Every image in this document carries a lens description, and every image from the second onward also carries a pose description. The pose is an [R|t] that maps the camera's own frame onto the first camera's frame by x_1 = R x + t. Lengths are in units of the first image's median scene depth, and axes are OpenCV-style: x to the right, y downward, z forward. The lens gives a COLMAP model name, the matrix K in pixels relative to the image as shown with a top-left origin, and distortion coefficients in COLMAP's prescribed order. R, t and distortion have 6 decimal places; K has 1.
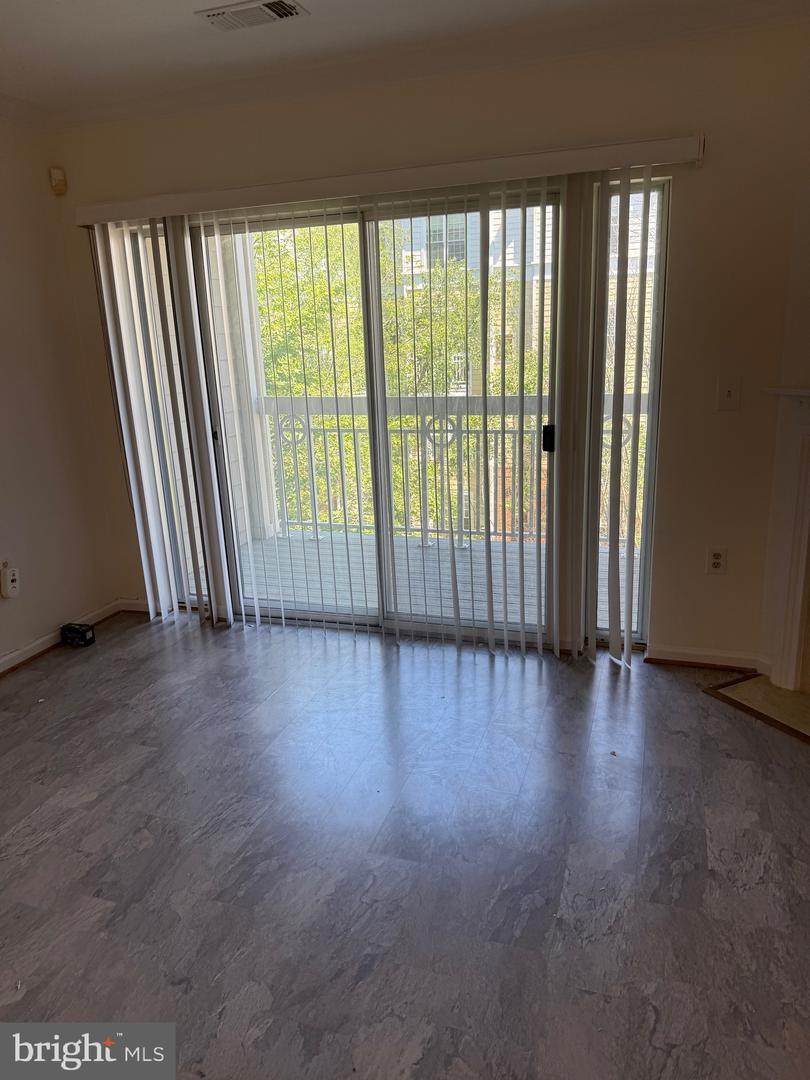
lens RADIAL K [[756.0, 0, 406.6], [0, 756.0, 545.5], [0, 0, 1]] dist [-0.023463, -0.002462]
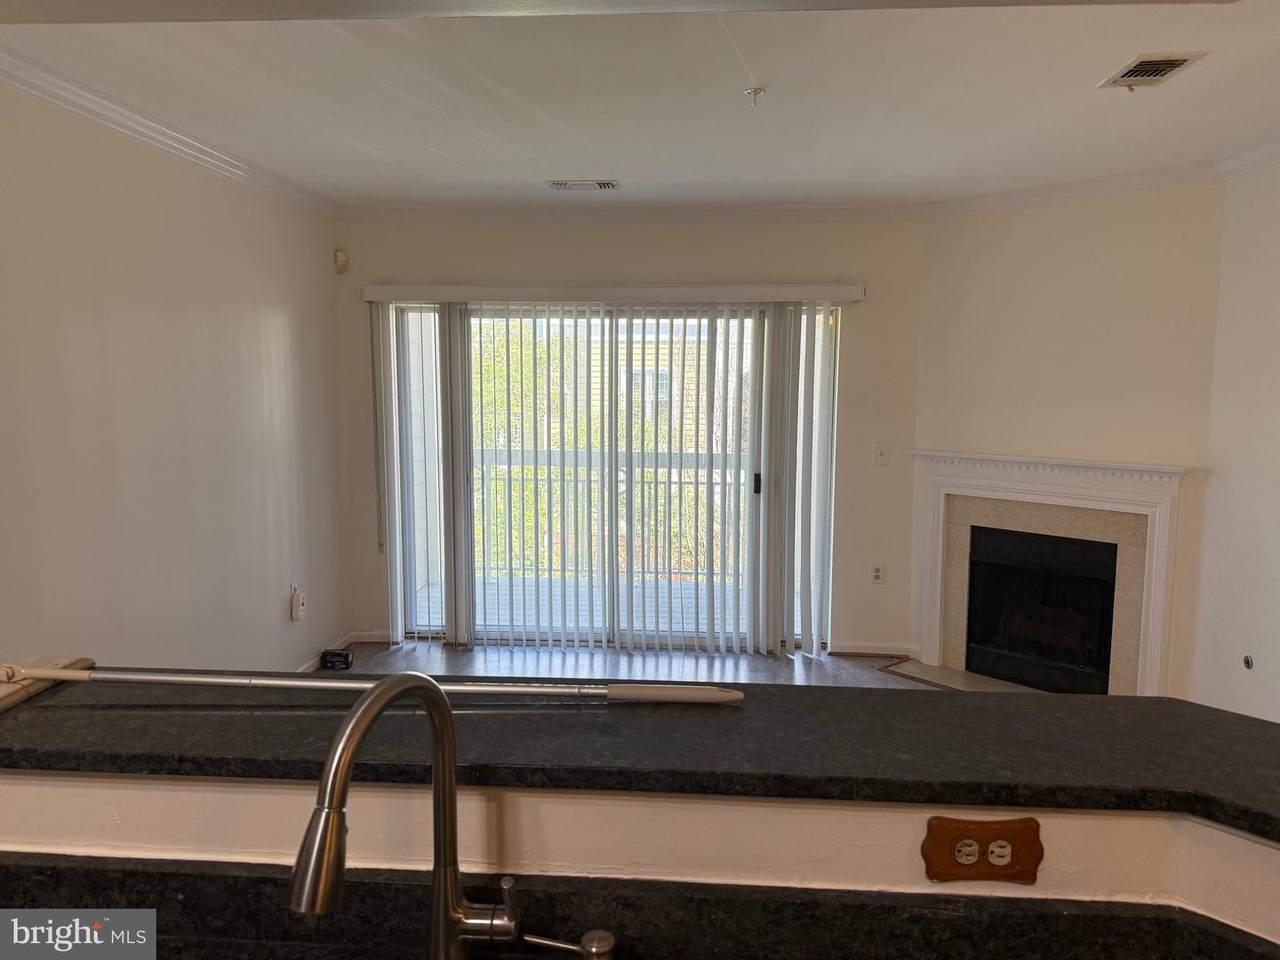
lens RADIAL K [[896.0, 0, 638.2], [0, 896.0, 475.9], [0, 0, 1]] dist [-0.023463, -0.002462]
pose [[0.961250, 0.011128, 0.275452, -0.431358], [0.032423, 0.987687, -0.153048, 0.075284], [-0.273764, 0.156048, 0.949053, -0.425539]]
